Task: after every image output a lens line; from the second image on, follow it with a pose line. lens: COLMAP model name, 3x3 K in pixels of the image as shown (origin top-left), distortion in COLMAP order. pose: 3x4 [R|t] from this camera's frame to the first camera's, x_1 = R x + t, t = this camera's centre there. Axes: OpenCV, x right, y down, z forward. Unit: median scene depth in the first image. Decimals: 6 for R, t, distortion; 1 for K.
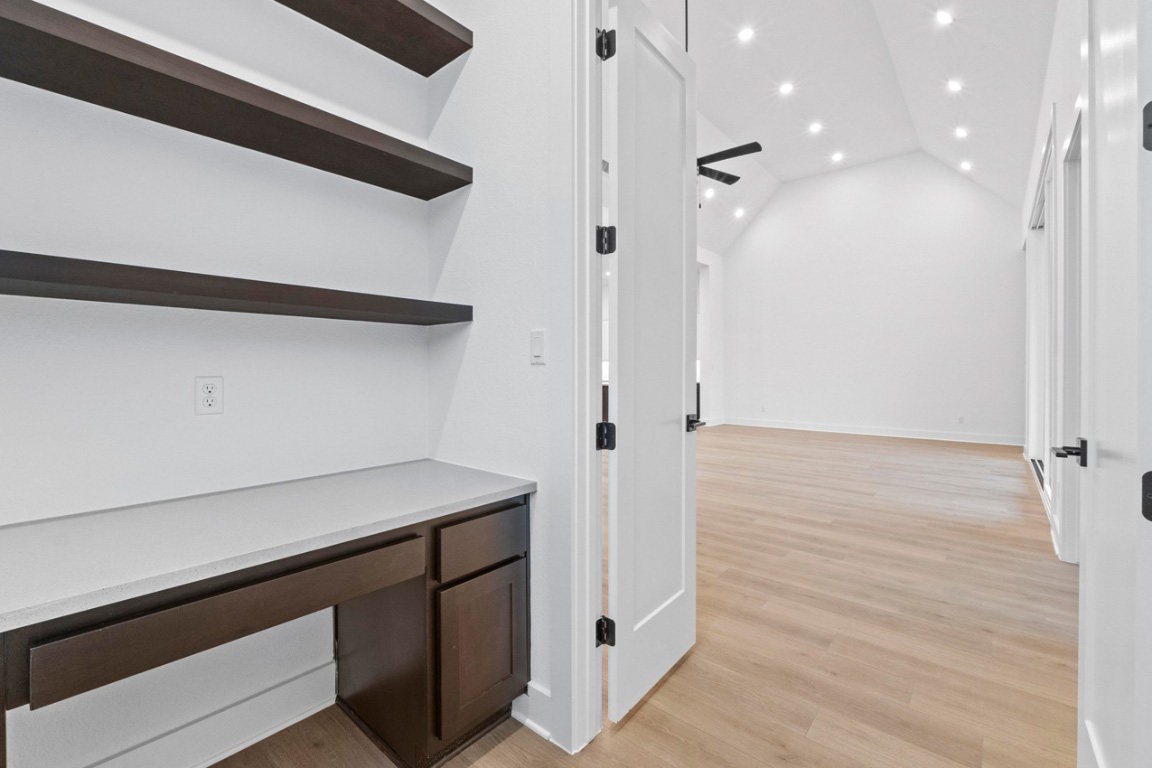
lens RADIAL K [[487.7, 0, 574.5], [0, 487.7, 376.1], [0, 0, 1]] dist [-0.006389, -0.000260]
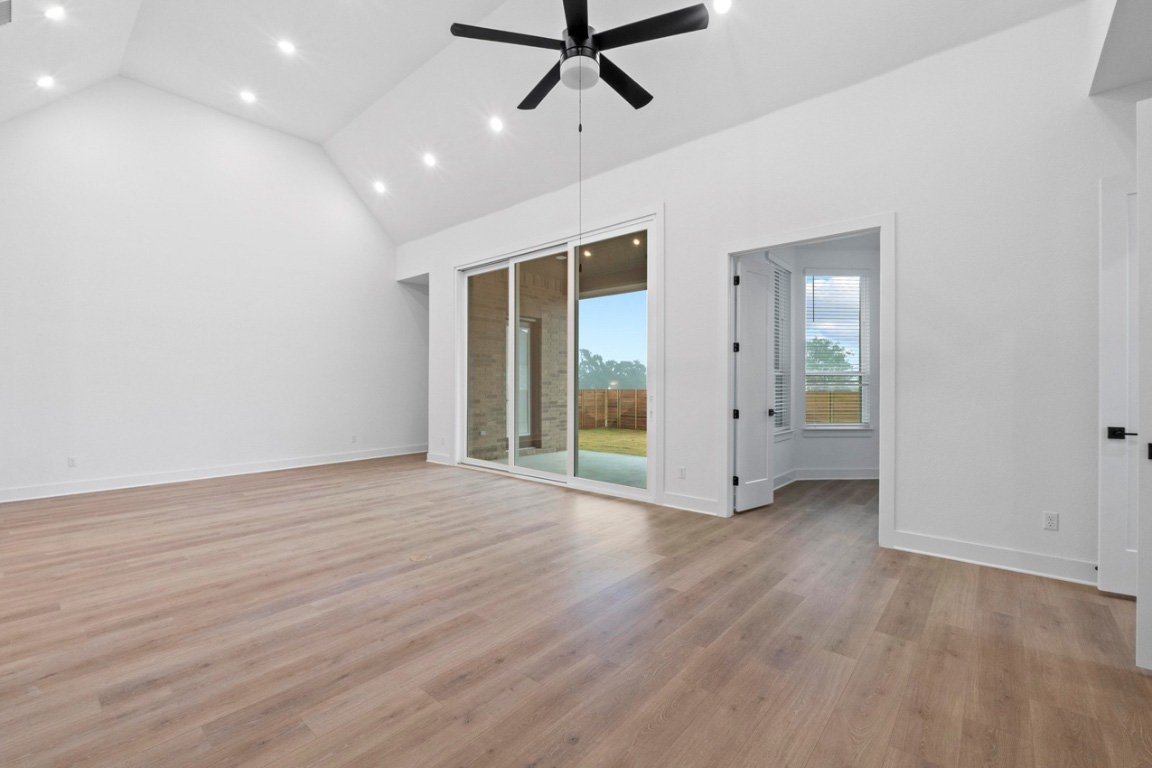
lens RADIAL K [[487.7, 0, 573.3], [0, 487.7, 385.1], [0, 0, 1]] dist [-0.006389, -0.000260]
pose [[0.008397, -0.000820, 0.999964, -0.565912], [0.012926, 0.999916, 0.000711, -0.041908], [-0.999881, 0.012919, 0.008407, 1.616733]]
